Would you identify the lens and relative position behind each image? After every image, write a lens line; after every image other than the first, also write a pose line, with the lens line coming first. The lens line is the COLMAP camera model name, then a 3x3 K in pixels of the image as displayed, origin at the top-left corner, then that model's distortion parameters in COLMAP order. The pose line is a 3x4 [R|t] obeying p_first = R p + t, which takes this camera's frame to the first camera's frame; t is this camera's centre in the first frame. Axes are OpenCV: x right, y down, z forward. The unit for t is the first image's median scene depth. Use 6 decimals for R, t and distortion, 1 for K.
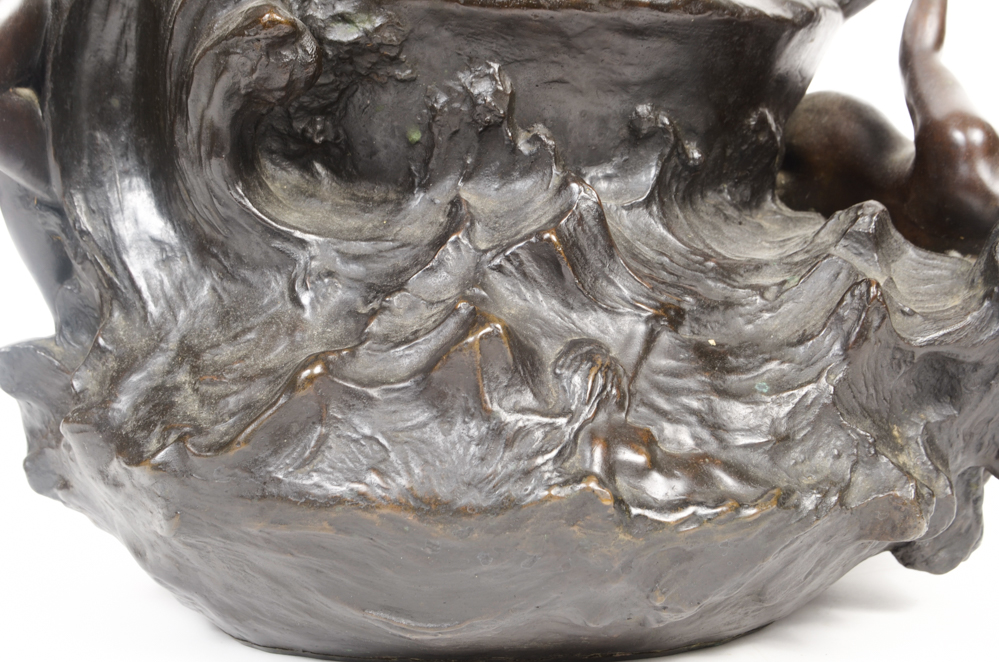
lens RADIAL K [[1422.4, 0, 499.5], [0, 1422.4, 331.0], [0, 0, 1]] dist [0.019705, -0.031147]
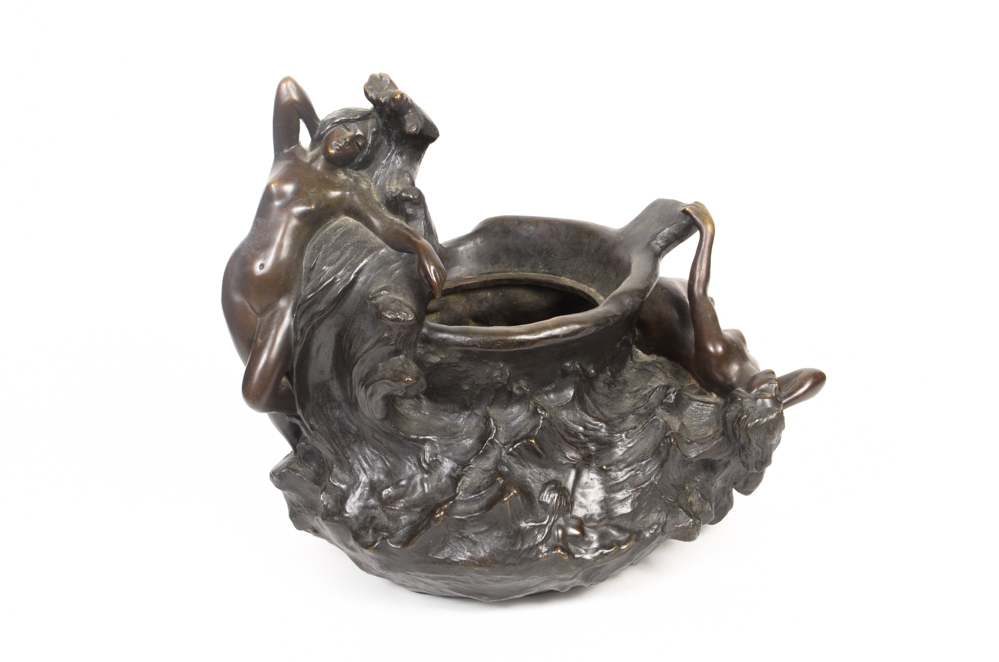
lens RADIAL K [[1422.4, 0, 499.5], [0, 1422.4, 331.0], [0, 0, 1]] dist [0.019705, -0.031147]
pose [[0.994448, -0.099448, 0.034387, -0.075856], [0.083622, 0.945258, 0.315429, -0.928750], [-0.063874, -0.310802, 0.948326, -1.087872]]
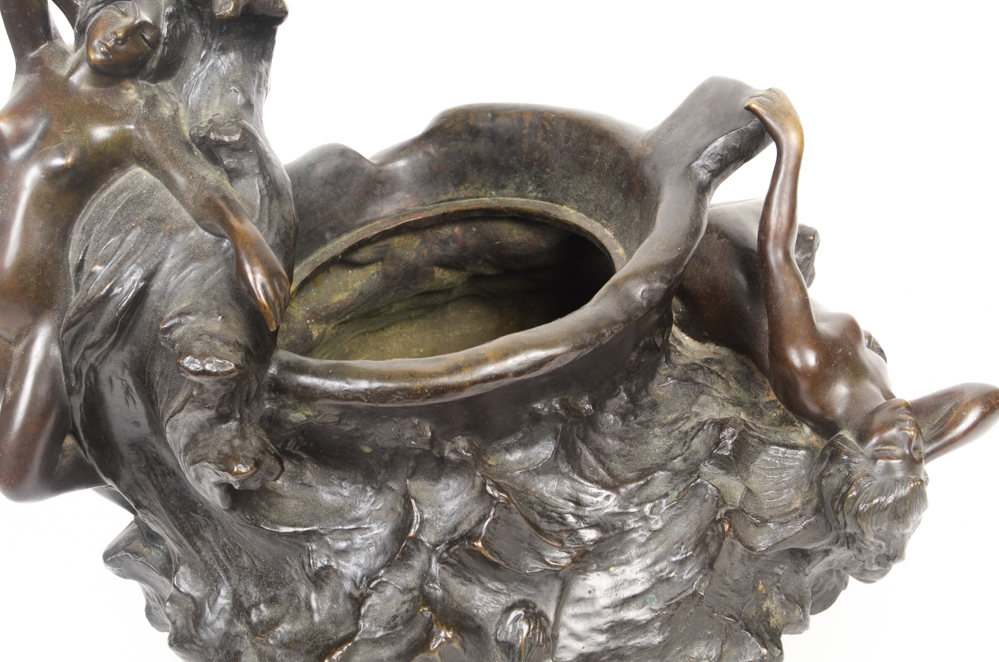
lens RADIAL K [[1422.4, 0, 499.5], [0, 1422.4, 331.0], [0, 0, 1]] dist [0.019705, -0.031147]
pose [[0.983871, -0.134891, -0.117483, 0.230417], [0.174599, 0.866983, 0.466751, -0.828367], [0.038896, -0.479735, 0.876551, -0.078477]]
